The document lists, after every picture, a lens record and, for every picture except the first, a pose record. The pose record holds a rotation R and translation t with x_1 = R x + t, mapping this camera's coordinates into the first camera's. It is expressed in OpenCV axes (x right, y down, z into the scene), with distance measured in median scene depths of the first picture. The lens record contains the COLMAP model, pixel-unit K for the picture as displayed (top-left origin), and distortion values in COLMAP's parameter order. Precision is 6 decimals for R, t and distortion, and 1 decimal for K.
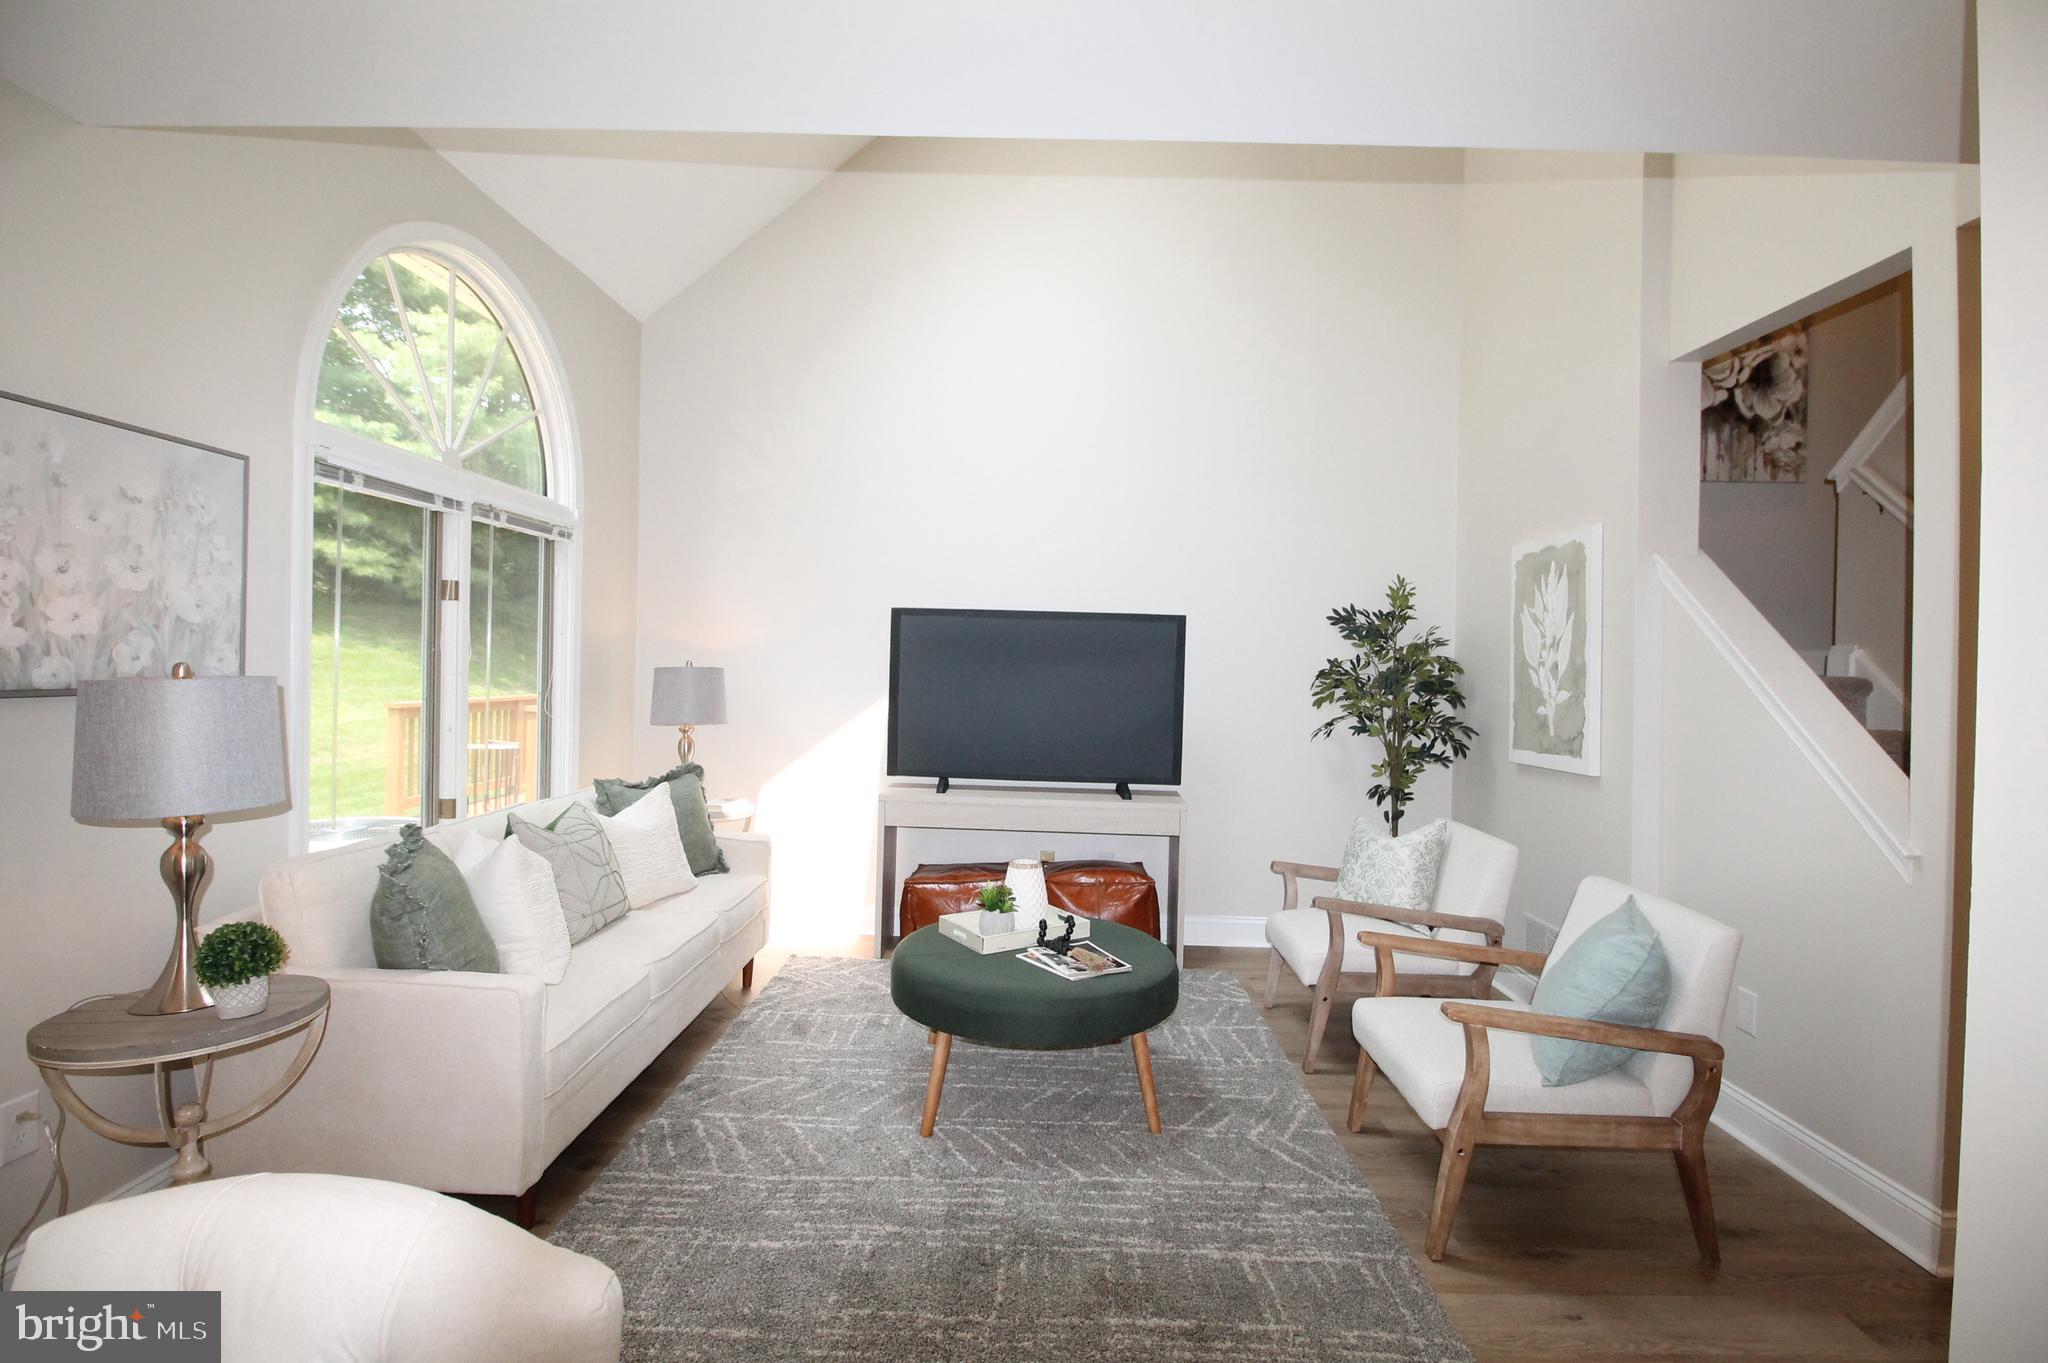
lens RADIAL K [[965.9, 0, 1027.8], [0, 965.9, 668.7], [0, 0, 1]] dist [-0.005066, -0.009787]
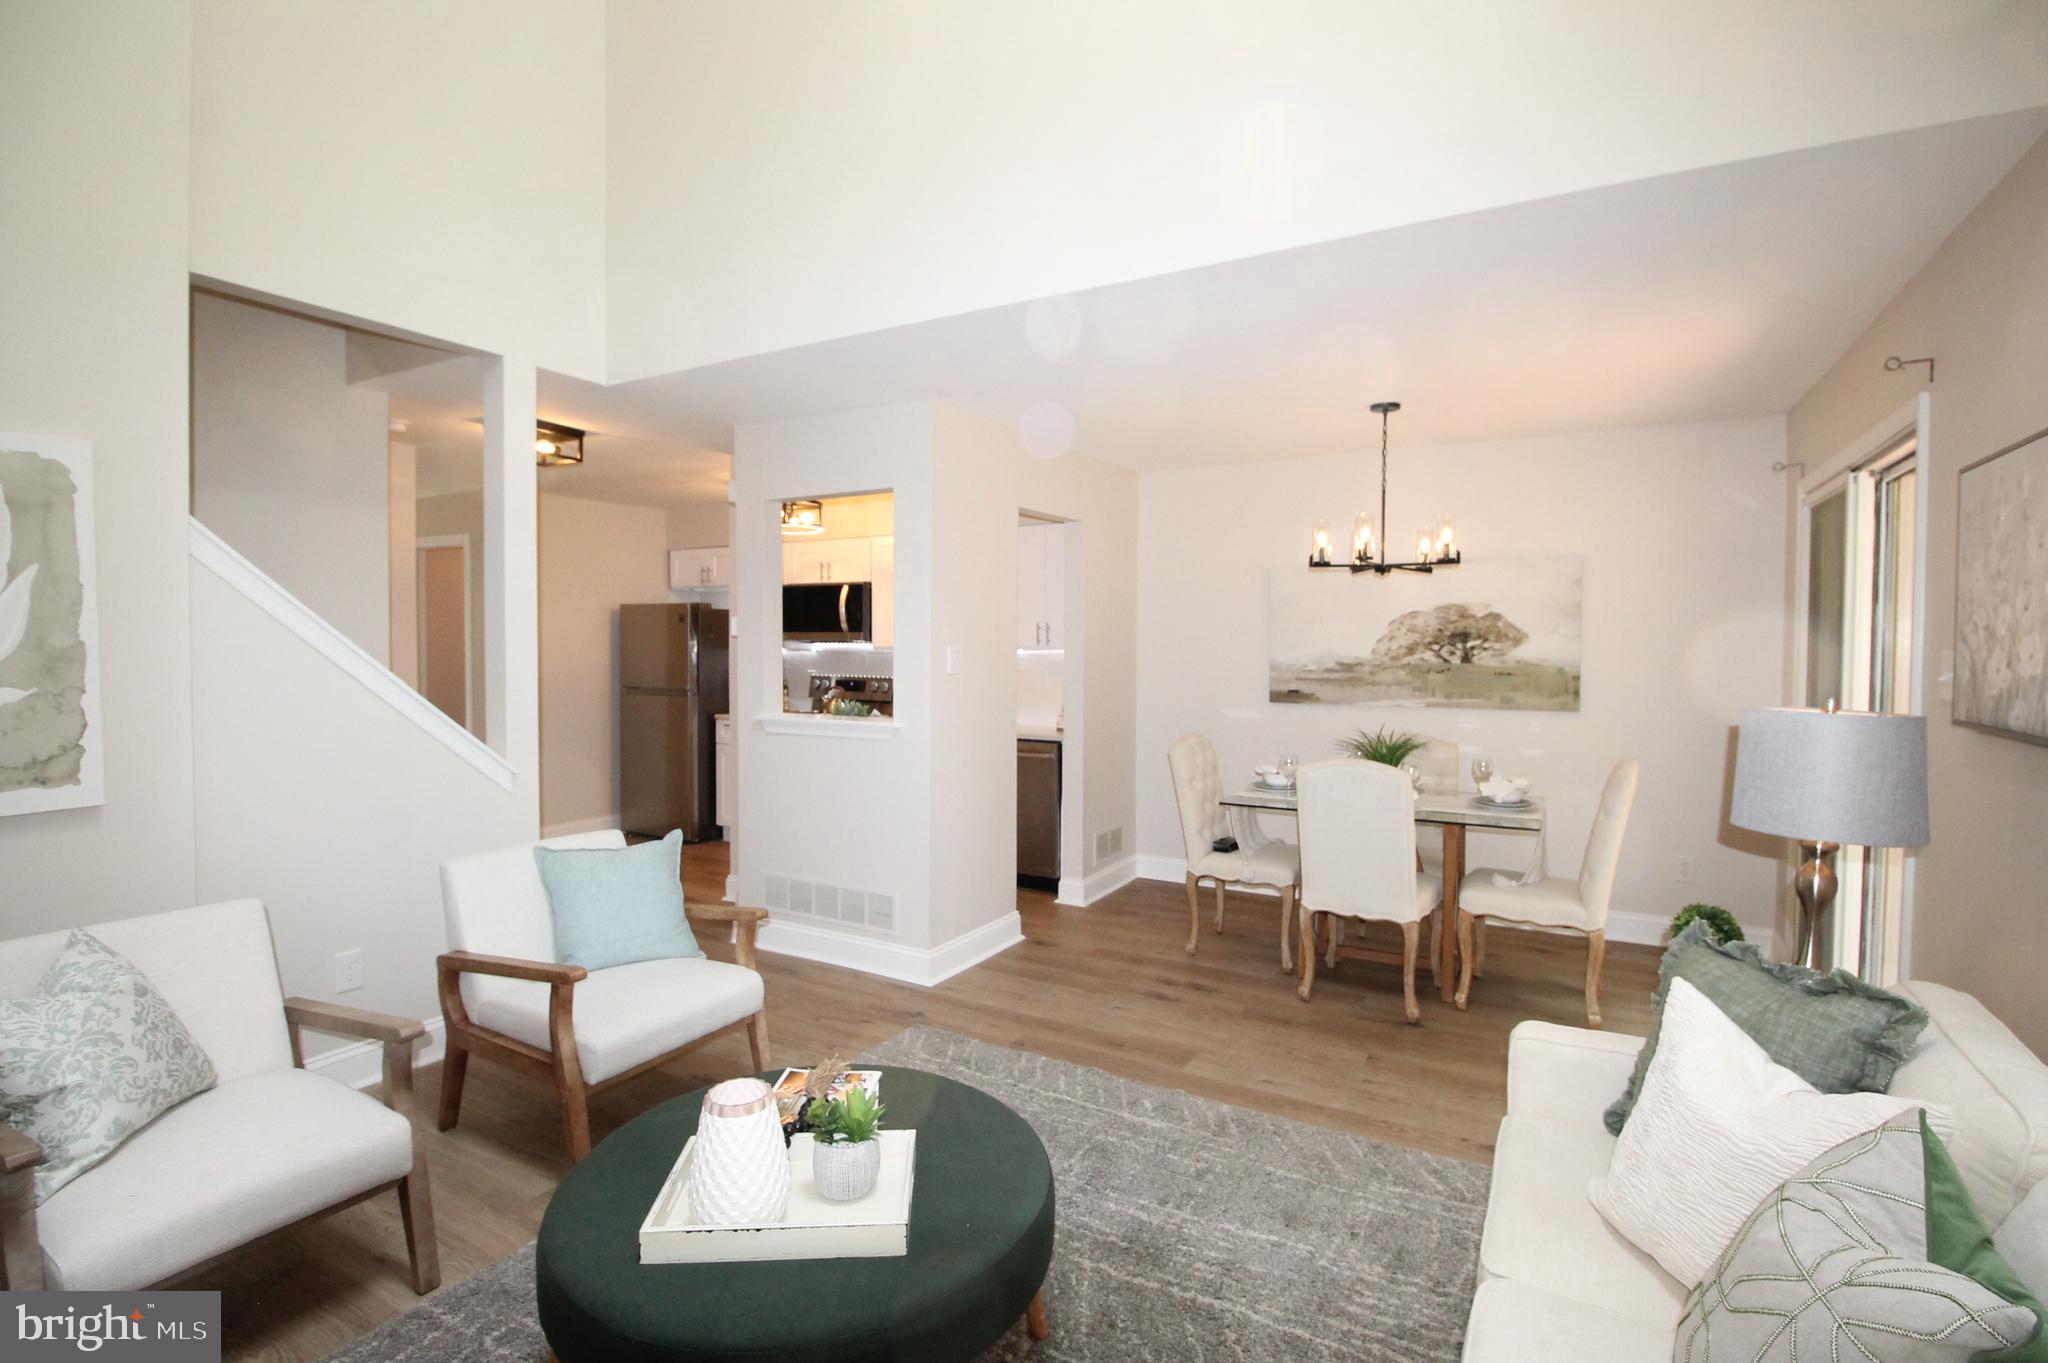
lens RADIAL K [[965.9, 0, 1025.9], [0, 965.9, 666.6], [0, 0, 1]] dist [-0.005066, -0.009787]
pose [[-0.874016, -0.041335, 0.484136, -0.318996], [-0.023942, 0.998828, 0.042055, -0.032369], [-0.485307, 0.025165, -0.873981, 1.216928]]
